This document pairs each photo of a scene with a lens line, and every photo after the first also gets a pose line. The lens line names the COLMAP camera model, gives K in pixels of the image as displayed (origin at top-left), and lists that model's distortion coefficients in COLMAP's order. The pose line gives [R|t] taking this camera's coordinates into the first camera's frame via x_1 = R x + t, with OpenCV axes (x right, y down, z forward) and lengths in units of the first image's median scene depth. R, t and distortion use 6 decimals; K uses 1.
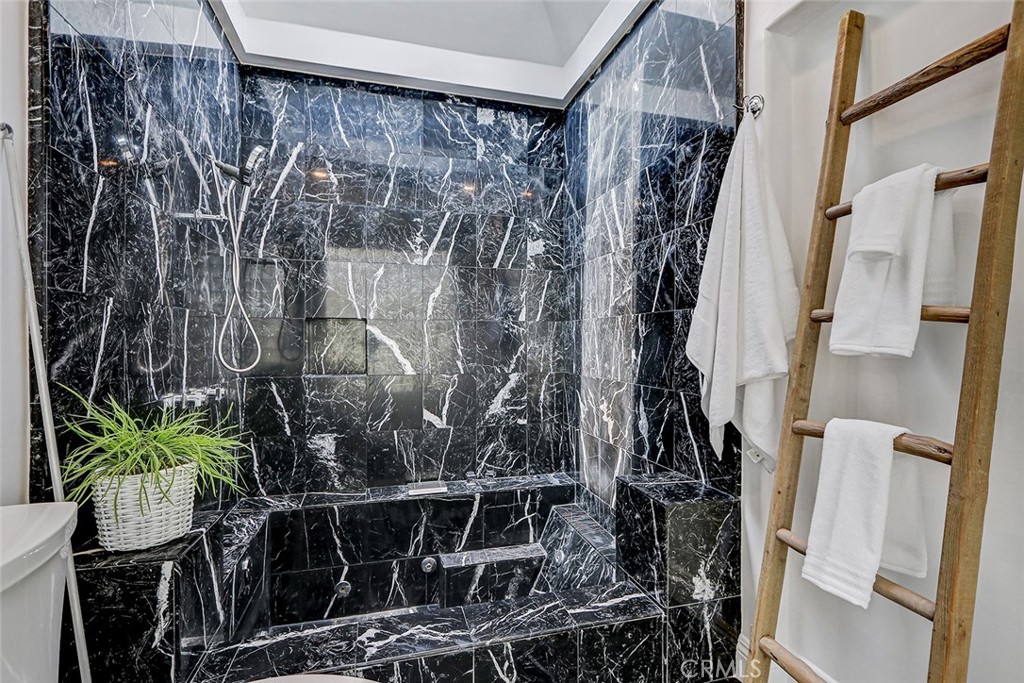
lens RADIAL K [[467.1, 0, 513.9], [0, 467.1, 341.4], [0, 0, 1]] dist [0.002749, -0.001058]
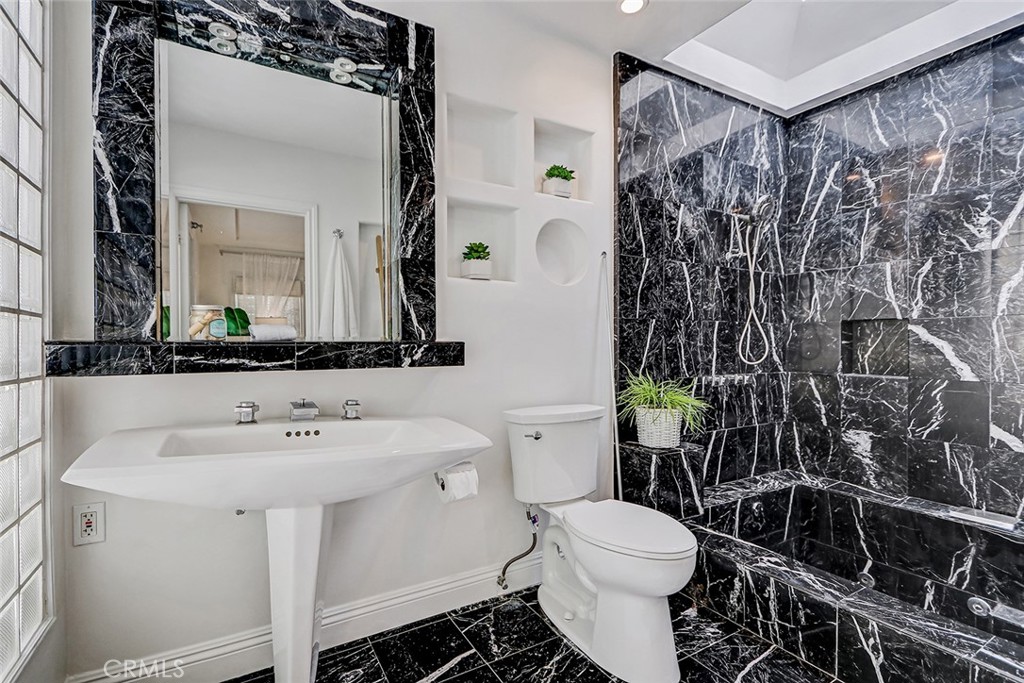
lens RADIAL K [[467.1, 0, 504.1], [0, 467.1, 341.3], [0, 0, 1]] dist [0.002749, -0.001058]
pose [[0.270453, -0.005061, -0.962720, 0.402244], [-0.000199, 0.999986, -0.005313, 0.003515], [0.962733, 0.001629, 0.270448, -0.054346]]
